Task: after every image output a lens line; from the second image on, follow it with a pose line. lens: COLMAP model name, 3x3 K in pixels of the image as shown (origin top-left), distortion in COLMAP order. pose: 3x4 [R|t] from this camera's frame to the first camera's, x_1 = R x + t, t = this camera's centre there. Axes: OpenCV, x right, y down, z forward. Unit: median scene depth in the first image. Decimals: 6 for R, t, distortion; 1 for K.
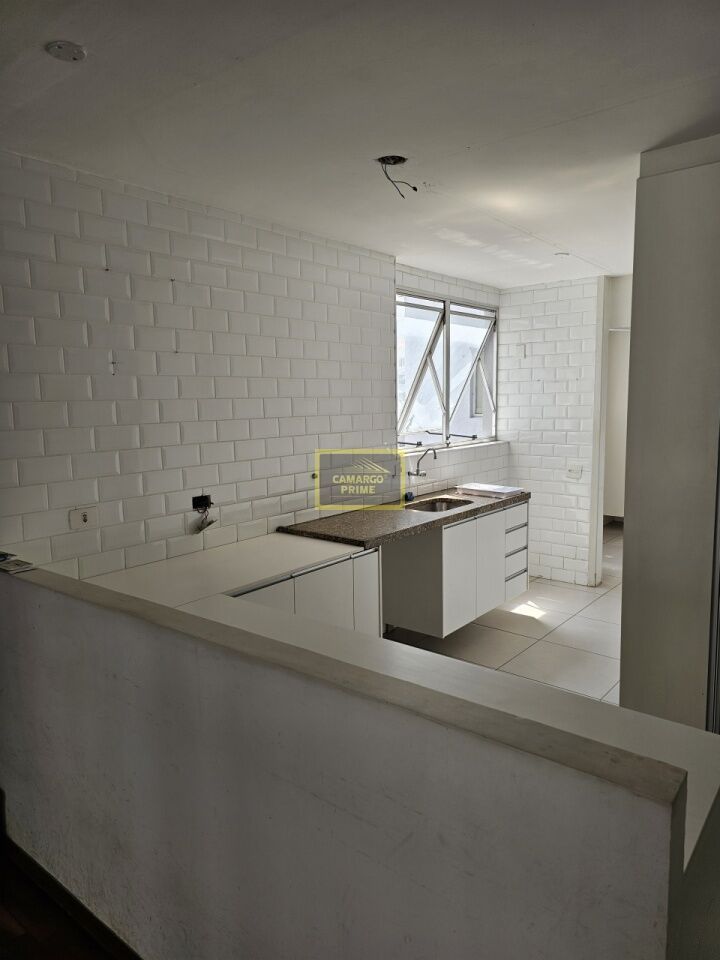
lens RADIAL K [[644.2, 0, 357.1], [0, 644.2, 484.2], [0, 0, 1]] dist [0.038606, -0.023790]
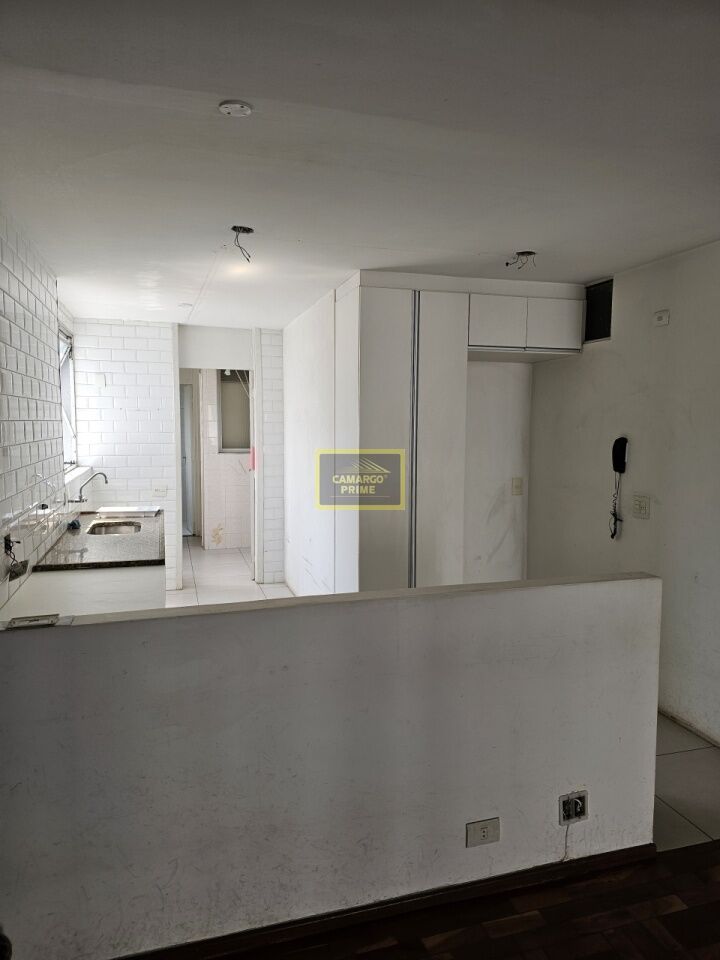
lens RADIAL K [[644.2, 0, 360.6], [0, 644.2, 480.7], [0, 0, 1]] dist [0.038606, -0.023790]
pose [[0.560630, -0.055136, 0.826229, -0.380488], [0.094820, 0.995492, 0.002093, -0.005929], [-0.822620, 0.077170, 0.563331, 0.076388]]
